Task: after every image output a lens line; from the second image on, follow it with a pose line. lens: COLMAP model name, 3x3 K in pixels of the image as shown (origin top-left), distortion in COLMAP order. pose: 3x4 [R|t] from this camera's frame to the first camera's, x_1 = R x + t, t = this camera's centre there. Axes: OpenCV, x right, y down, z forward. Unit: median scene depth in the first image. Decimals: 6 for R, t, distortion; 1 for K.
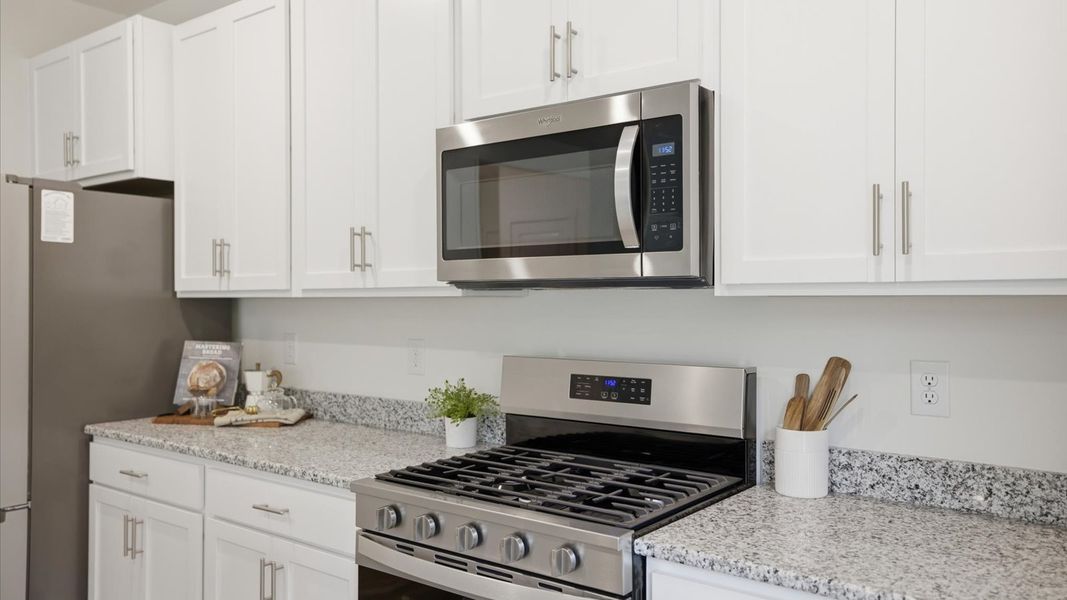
lens RADIAL K [[817.3, 0, 528.9], [0, 817.3, 300.9], [0, 0, 1]] dist [0.001562, 0.015933]
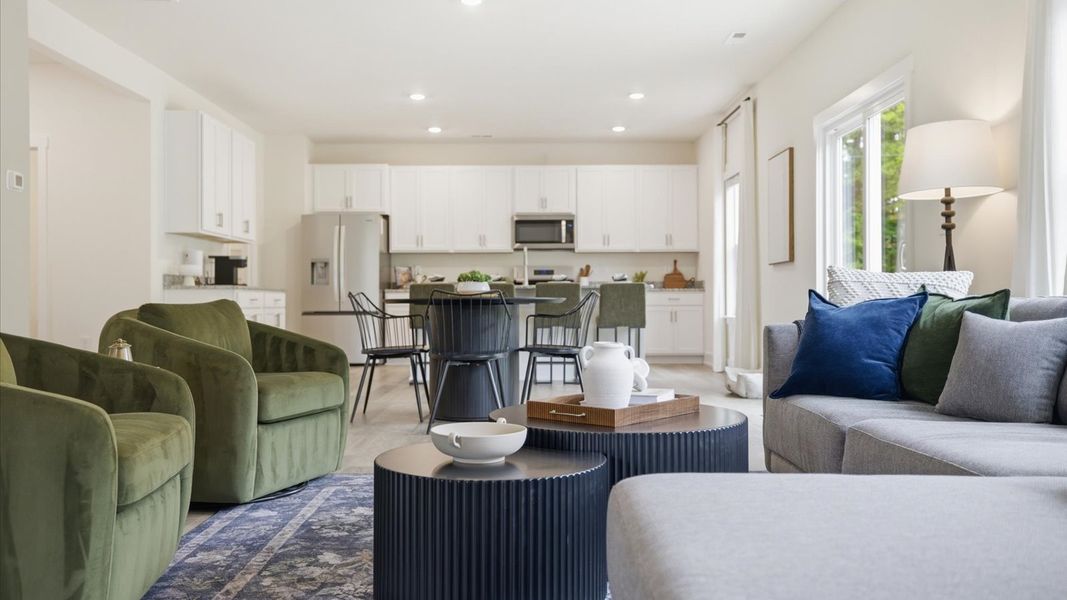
lens RADIAL K [[901.2, 0, 539.6], [0, 901.2, 289.6], [0, 0, 1]] dist [0.026028, 0.022142]
pose [[0.774788, 0.004754, 0.632203, -3.266267], [0.005501, 0.999883, -0.014261, 0.286710], [-0.632197, 0.014527, 0.774672, -3.057809]]
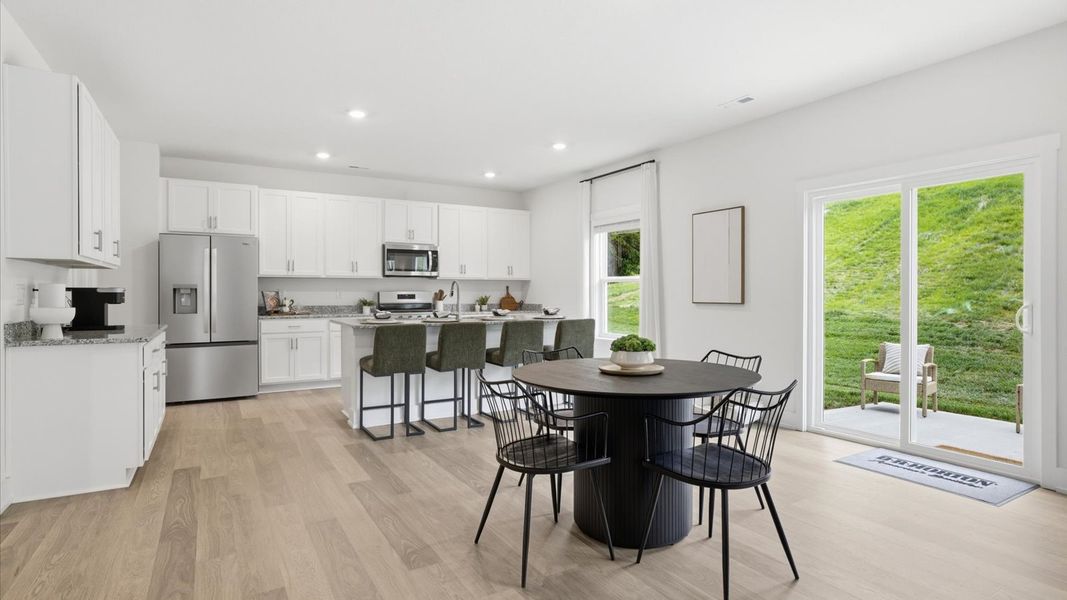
lens RADIAL K [[546.9, 0, 536.8], [0, 546.9, 295.4], [0, 0, 1]] dist [-0.039717, 0.023383]
pose [[0.348636, -0.005168, 0.937244, -2.951135], [0.002090, 0.999987, 0.004737, 0.087172], [-0.937256, 0.000307, 0.348642, -1.018071]]
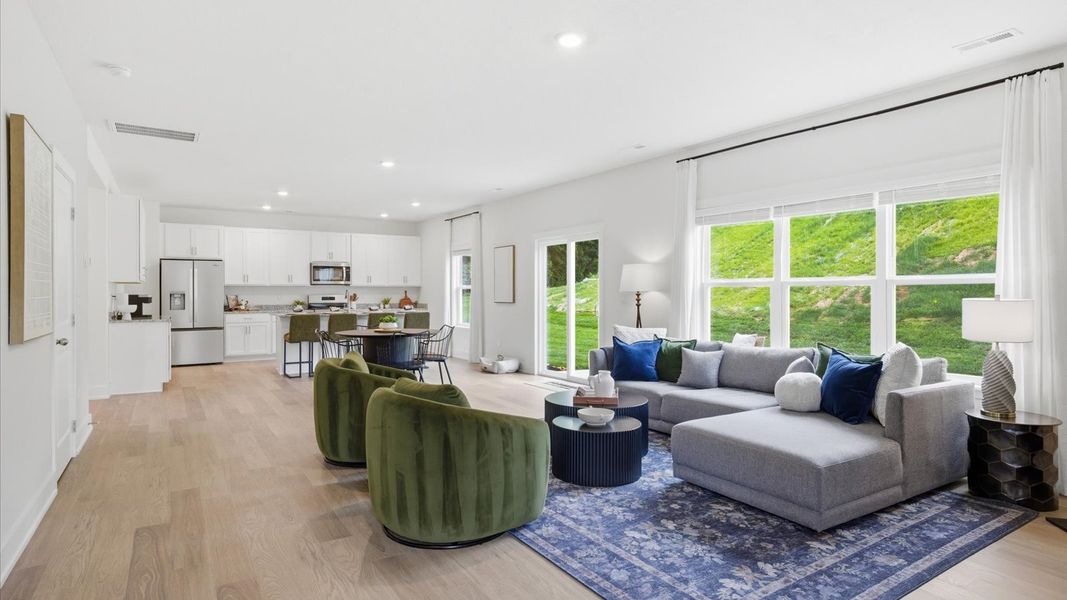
lens RADIAL K [[574.4, 0, 540.3], [0, 574.4, 294.8], [0, 0, 1]] dist [-0.032007, 0.018523]
pose [[0.312254, -0.004494, 0.949988, -4.404811], [0.003586, 0.999987, 0.003552, 0.063866], [-0.949992, 0.002298, 0.312266, -2.559486]]
